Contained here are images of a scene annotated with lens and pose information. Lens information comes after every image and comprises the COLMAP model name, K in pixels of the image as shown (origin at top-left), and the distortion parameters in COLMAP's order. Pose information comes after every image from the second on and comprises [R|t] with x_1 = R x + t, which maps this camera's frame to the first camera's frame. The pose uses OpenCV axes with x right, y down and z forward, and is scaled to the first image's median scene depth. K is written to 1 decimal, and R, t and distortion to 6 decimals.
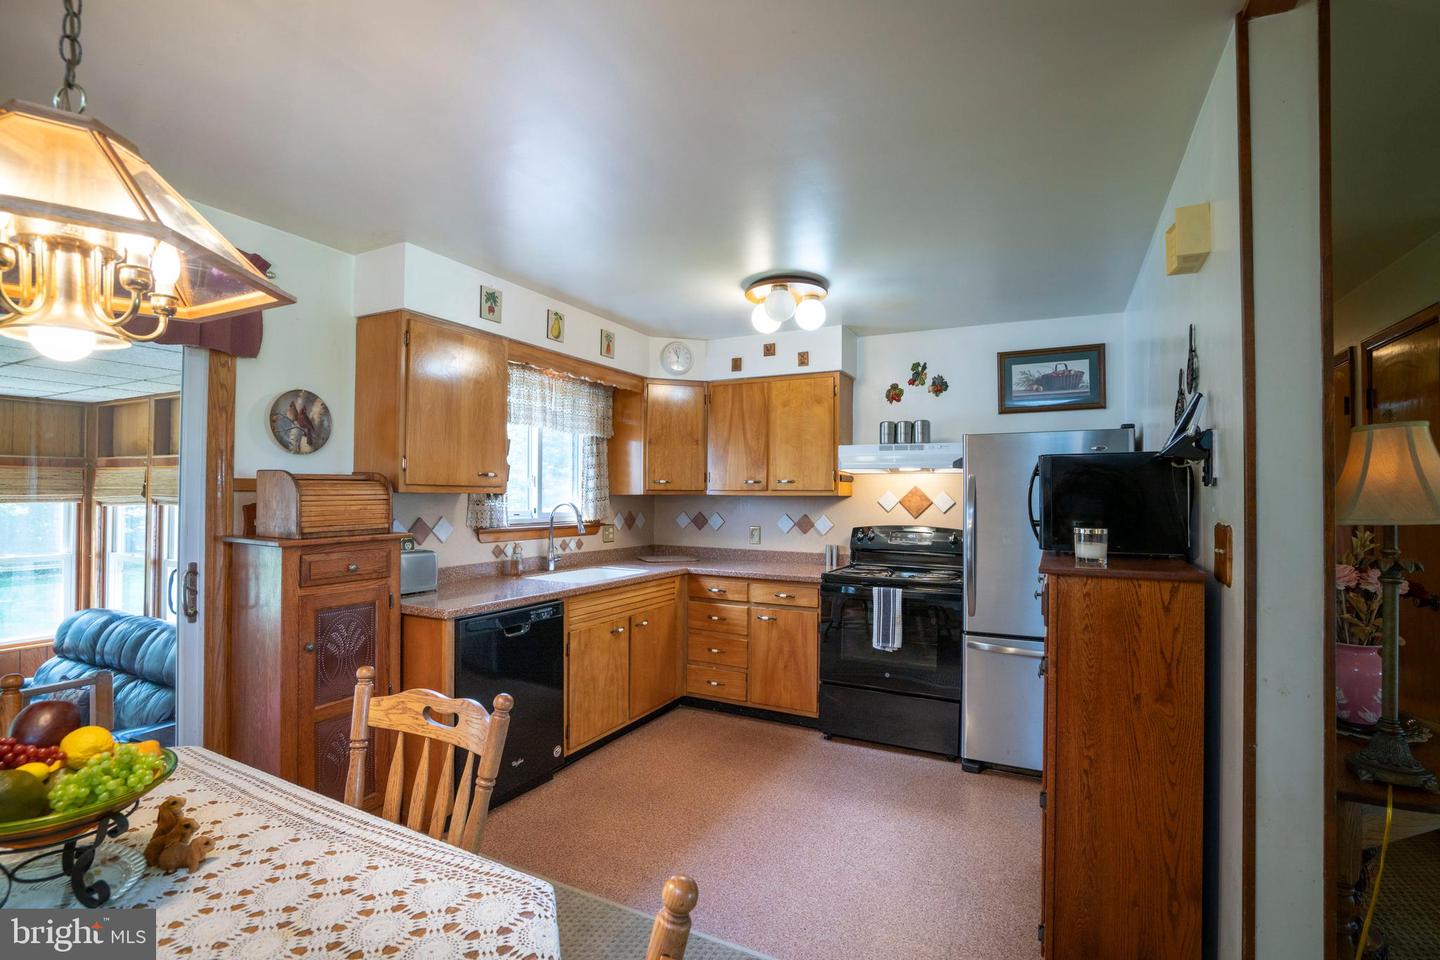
lens RADIAL K [[666.3, 0, 715.4], [0, 666.3, 482.3], [0, 0, 1]] dist [-0.055648, 0.020055]
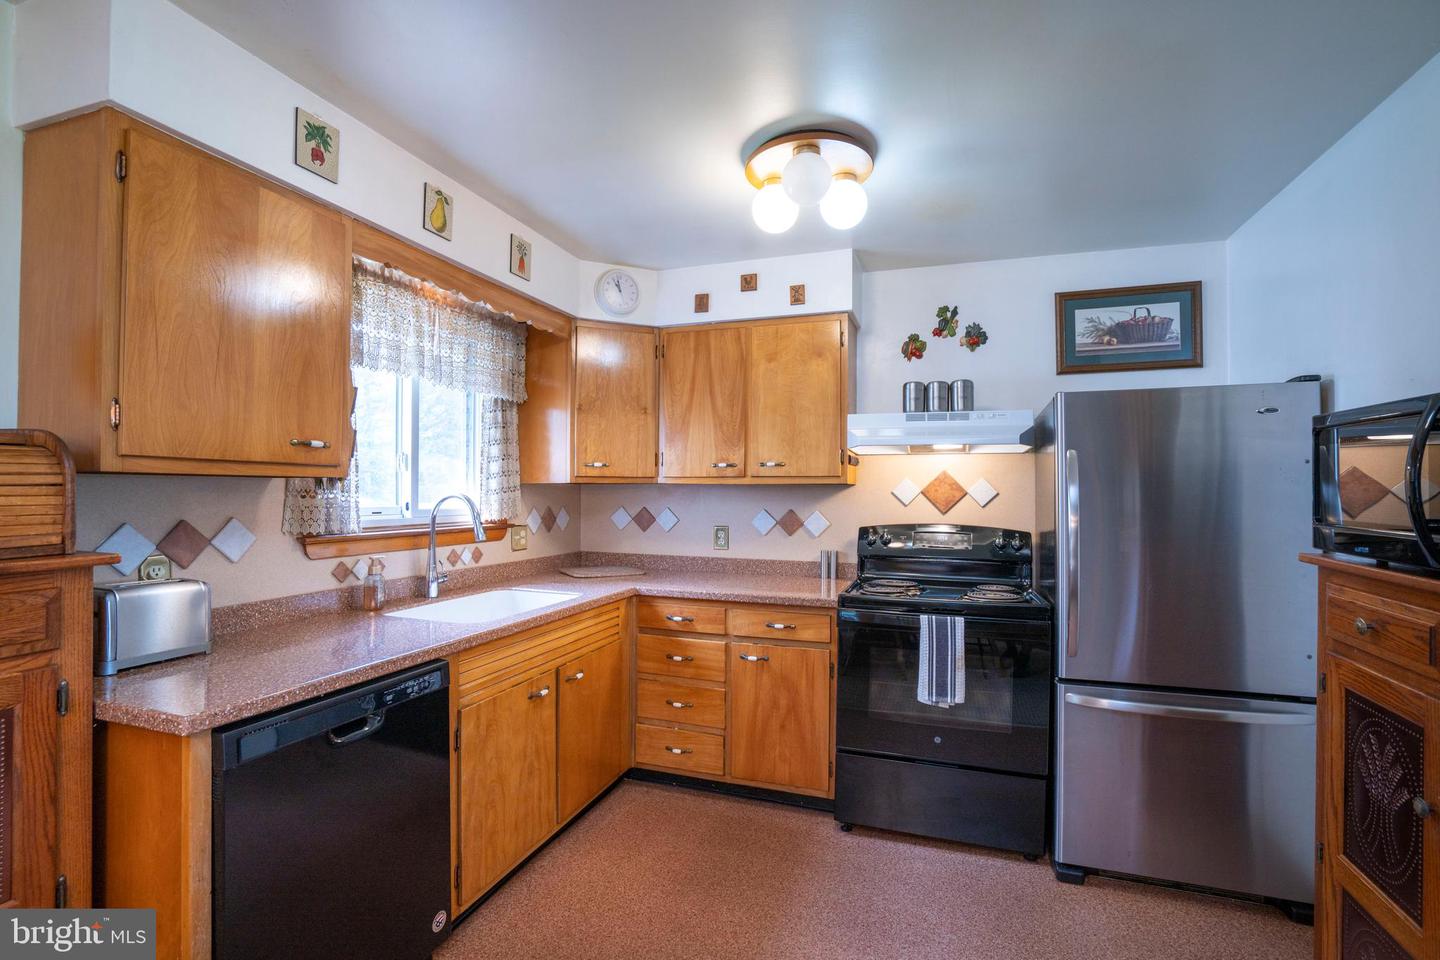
lens RADIAL K [[666.3, 0, 715.4], [0, 666.3, 482.3], [0, 0, 1]] dist [-0.055648, 0.020055]
pose [[0.990058, -0.000464, 0.140656, -0.060692], [-0.000704, 0.999966, 0.008259, 0.013122], [-0.140655, -0.008276, 0.990024, 0.309264]]
